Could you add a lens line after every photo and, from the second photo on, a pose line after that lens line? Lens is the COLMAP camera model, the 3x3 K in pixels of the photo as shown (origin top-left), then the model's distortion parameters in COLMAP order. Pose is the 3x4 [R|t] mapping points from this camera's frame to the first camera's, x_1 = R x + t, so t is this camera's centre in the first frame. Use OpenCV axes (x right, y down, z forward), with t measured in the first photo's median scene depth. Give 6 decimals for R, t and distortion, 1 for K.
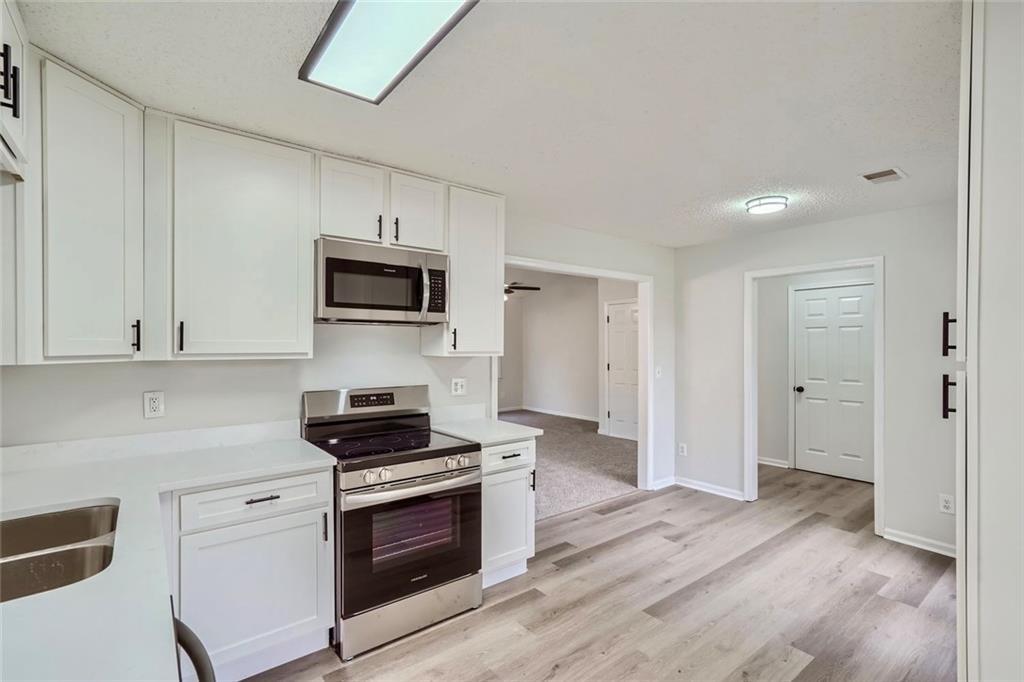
lens RADIAL K [[473.9, 0, 512.0], [0, 473.9, 341.0], [0, 0, 1]] dist [-0.031013, 0.022556]
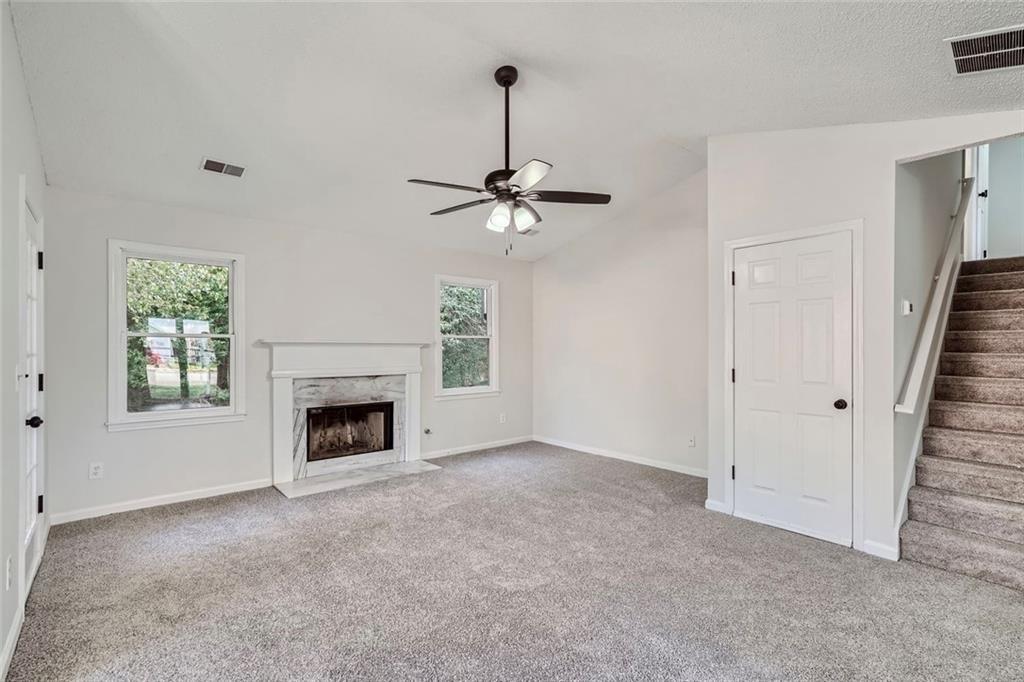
lens RADIAL K [[473.9, 0, 512.0], [0, 473.9, 341.0], [0, 0, 1]] dist [-0.031013, 0.022556]
pose [[0.998866, 0.005983, 0.047236, -0.105248], [-0.005906, 0.999981, -0.001767, 0.048107], [-0.047246, 0.001486, 0.998882, 1.148984]]
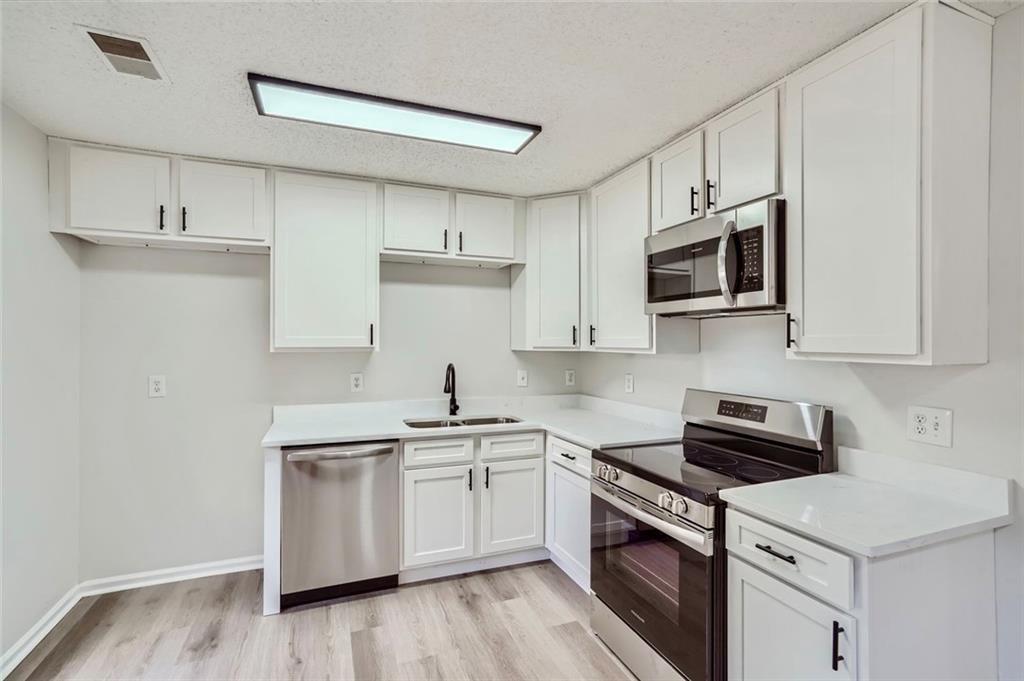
lens RADIAL K [[473.9, 0, 512.0], [0, 473.9, 340.5], [0, 0, 1]] dist [-0.031013, 0.022556]
pose [[-0.277418, -0.004163, -0.960740, 0.469056], [0.006030, 0.999963, -0.006074, 0.008244], [0.960730, -0.007478, -0.277383, 0.702325]]
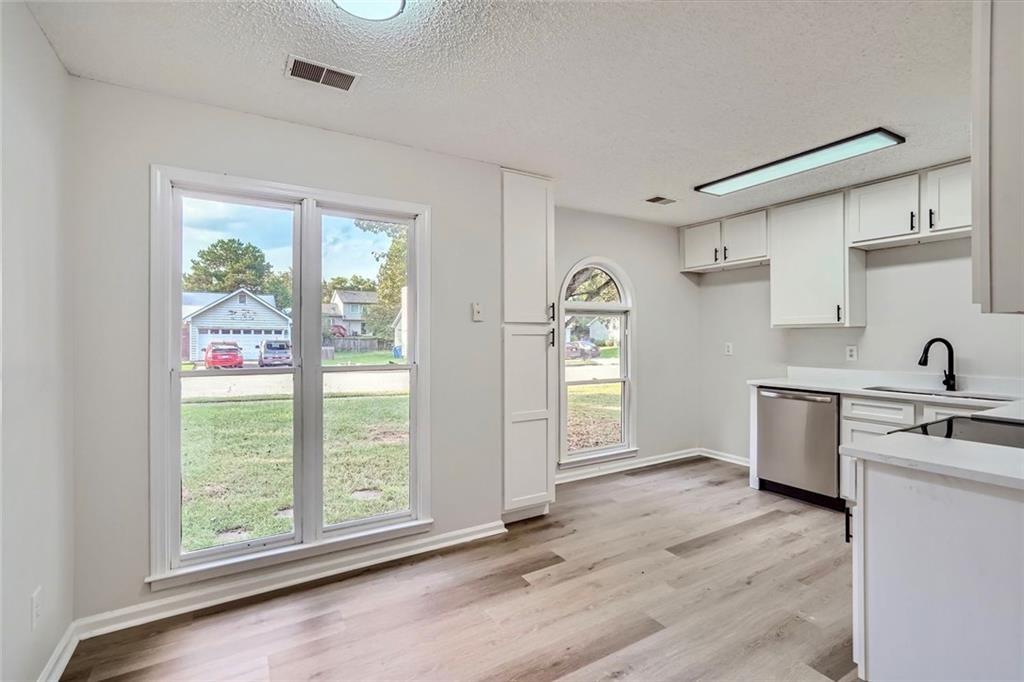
lens RADIAL K [[473.9, 0, 512.0], [0, 473.9, 341.0], [0, 0, 1]] dist [-0.031013, 0.022556]
pose [[-0.992046, -0.000449, 0.125876, 0.330246], [-0.000345, 1.000000, 0.000844, 0.053417], [-0.125877, 0.000794, -0.992046, 1.382193]]
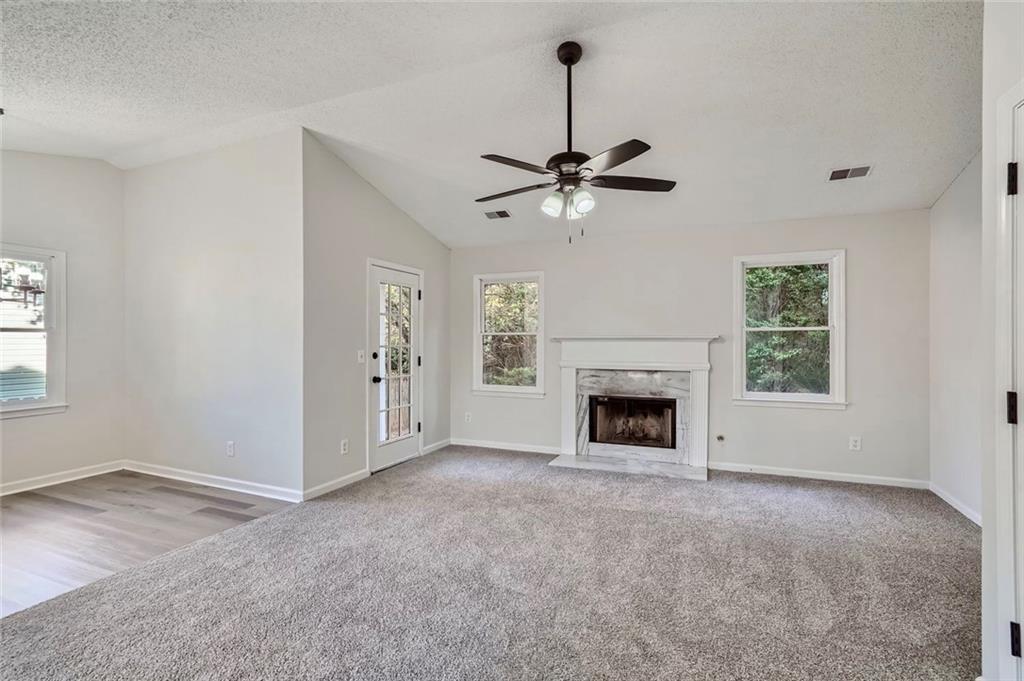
lens RADIAL K [[473.9, 0, 512.0], [0, 473.9, 340.5], [0, 0, 1]] dist [-0.031013, 0.022556]
pose [[0.479740, 0.002804, -0.877406, 0.632012], [0.008881, 0.999928, 0.008051, 0.047363], [0.877366, -0.011654, 0.479681, 1.566455]]
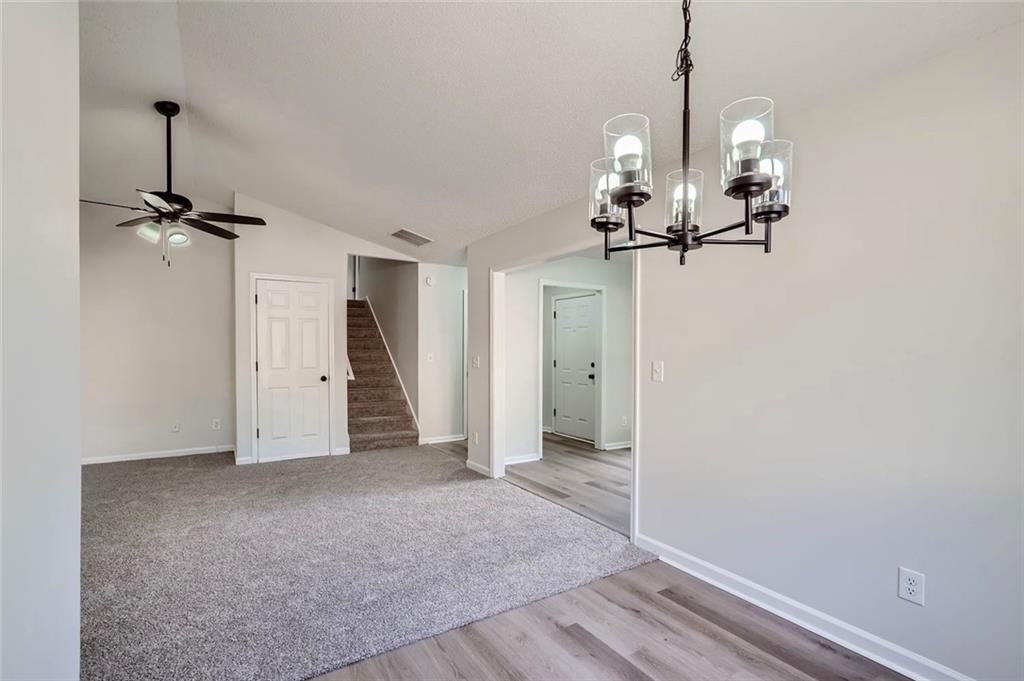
lens RADIAL K [[481.8, 0, 512.7], [0, 481.8, 335.4], [0, 0, 1]] dist [-0.030858, 0.023700]
pose [[0.103183, 0.025119, 0.994345, -1.038870], [-0.010932, 0.999649, -0.024118, 0.046533], [-0.994602, -0.008381, 0.103422, 1.198434]]
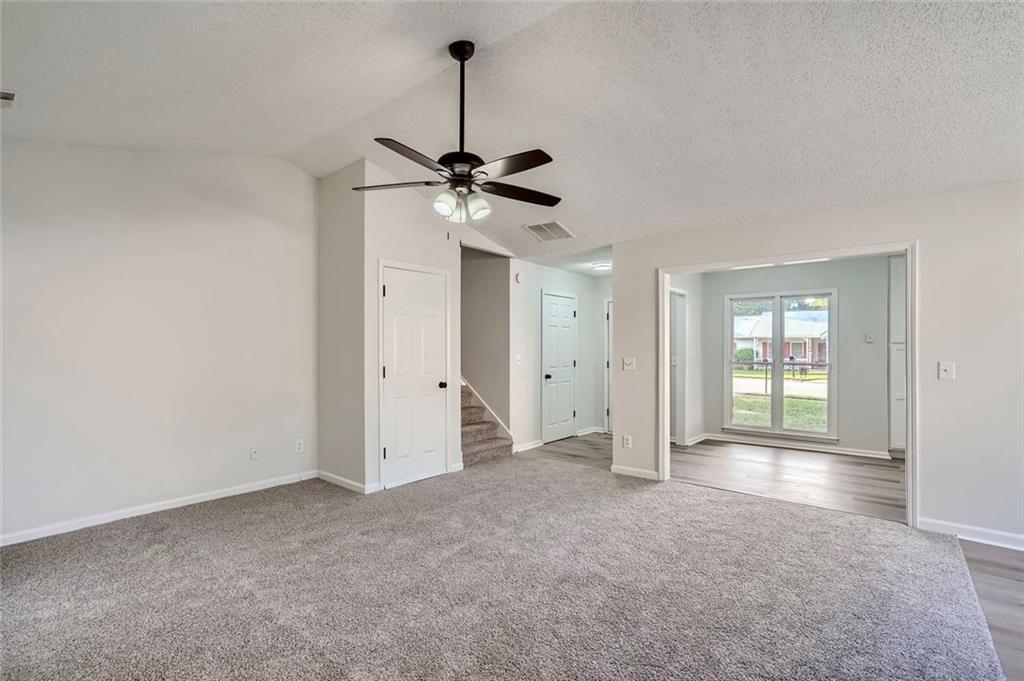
lens RADIAL K [[473.9, 0, 512.0], [0, 473.9, 340.5], [0, 0, 1]] dist [-0.031013, 0.022556]
pose [[-0.214289, 0.016423, 0.976632, -0.882872], [-0.009337, 0.999779, -0.018861, 0.053497], [-0.976726, -0.013160, -0.214088, 2.131144]]
